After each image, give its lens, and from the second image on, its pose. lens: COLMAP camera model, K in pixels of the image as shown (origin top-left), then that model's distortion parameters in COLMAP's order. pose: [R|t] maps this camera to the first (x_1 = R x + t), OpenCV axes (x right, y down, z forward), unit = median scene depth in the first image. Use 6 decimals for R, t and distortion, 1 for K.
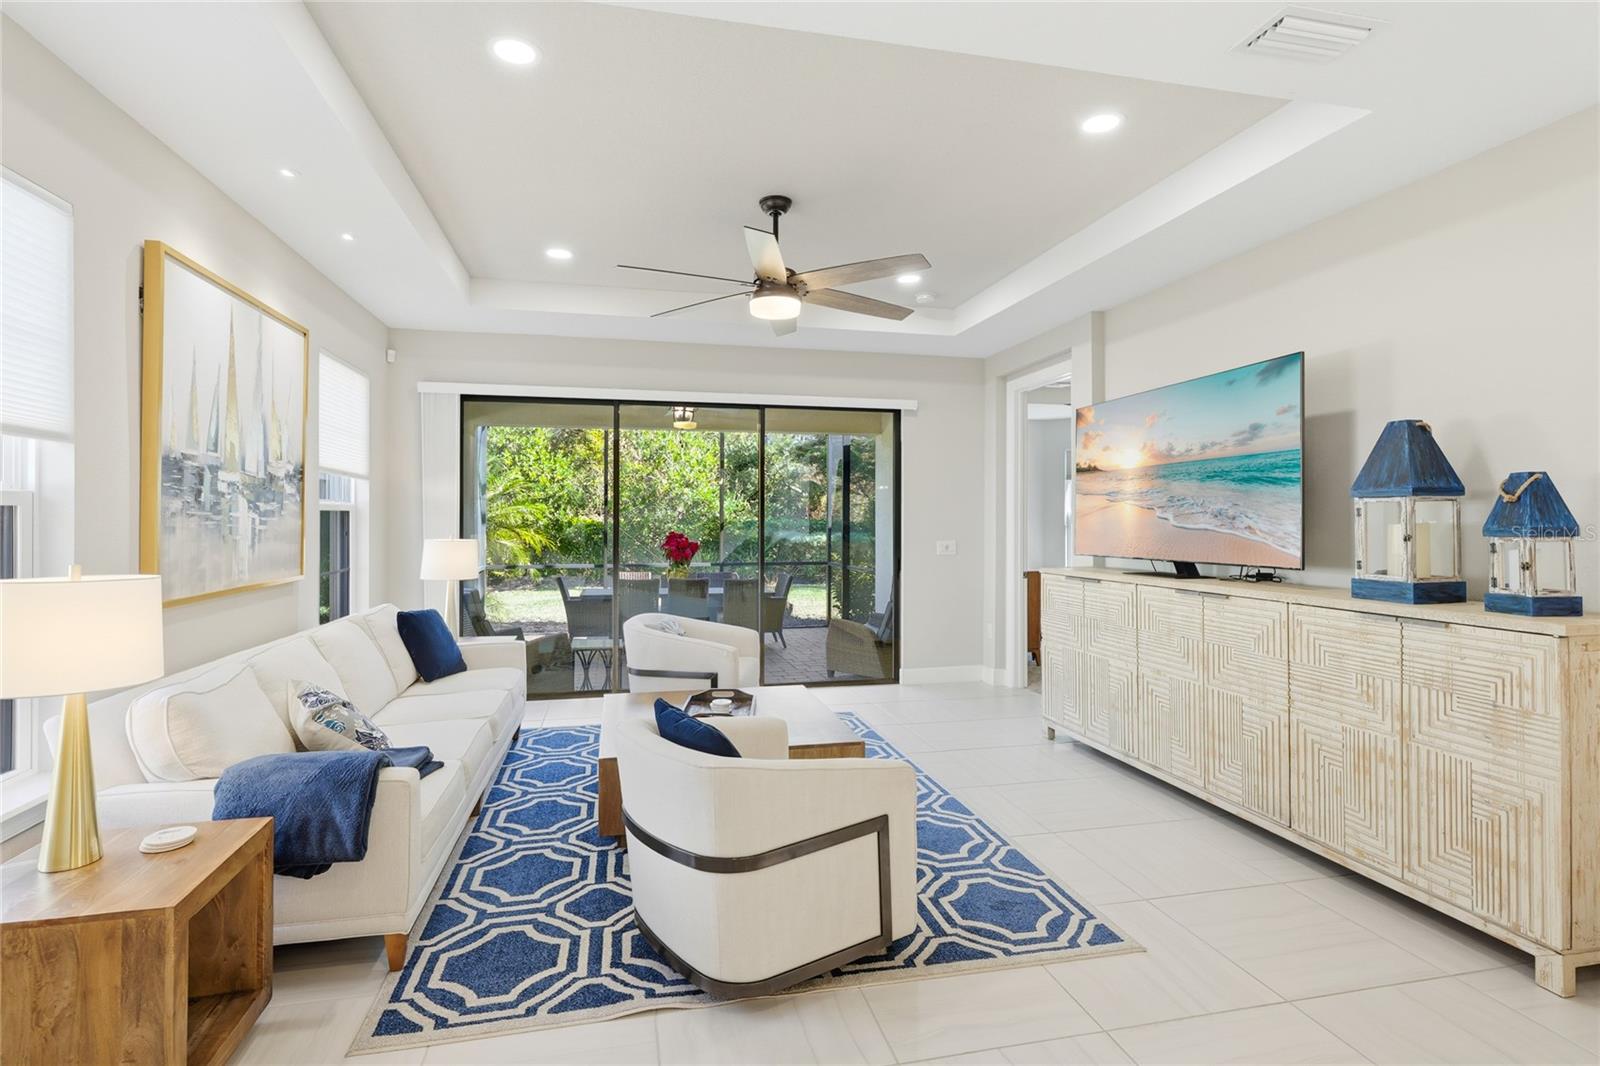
lens RADIAL K [[761.0, 0, 771.8], [0, 761.0, 510.0], [0, 0, 1]] dist [0.000038, -0.000239]
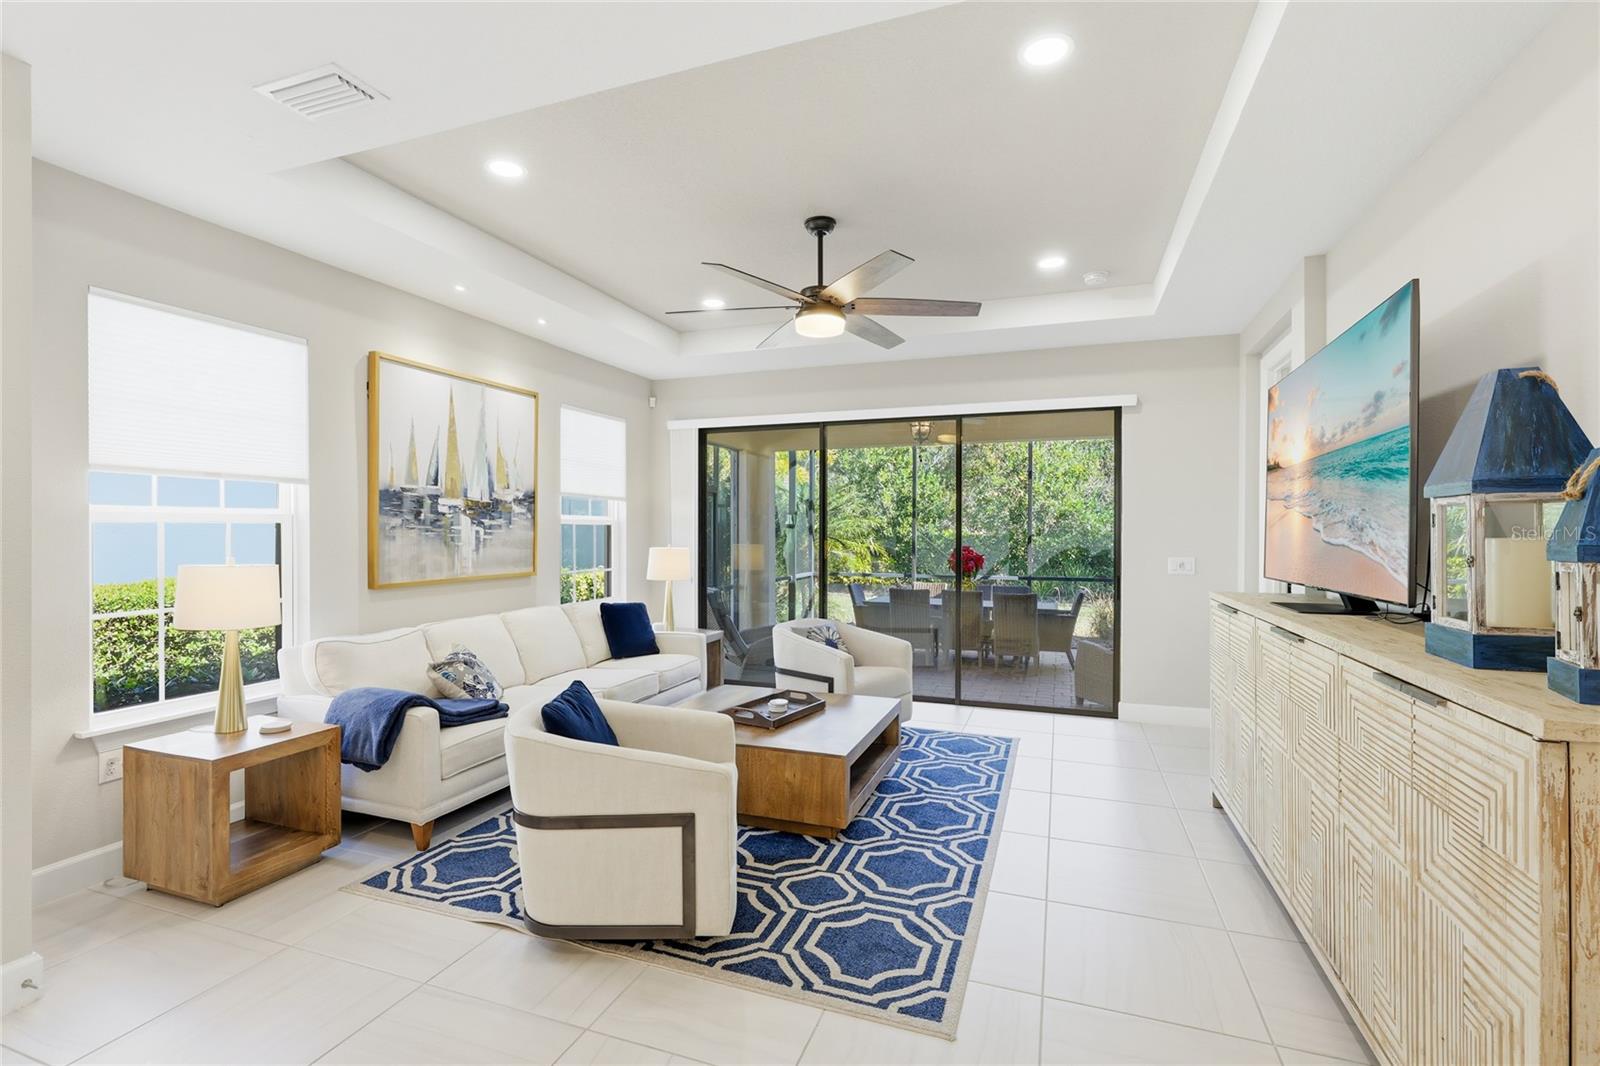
lens RADIAL K [[735.8, 0, 799.7], [0, 735.8, 526.4], [0, 0, 1]] dist [-0.001638, -0.000353]
pose [[0.841047, -0.003691, -0.540950, 0.640918], [0.005823, 0.999981, 0.002230, 0.004048], [0.540931, -0.005025, 0.841052, 0.180878]]
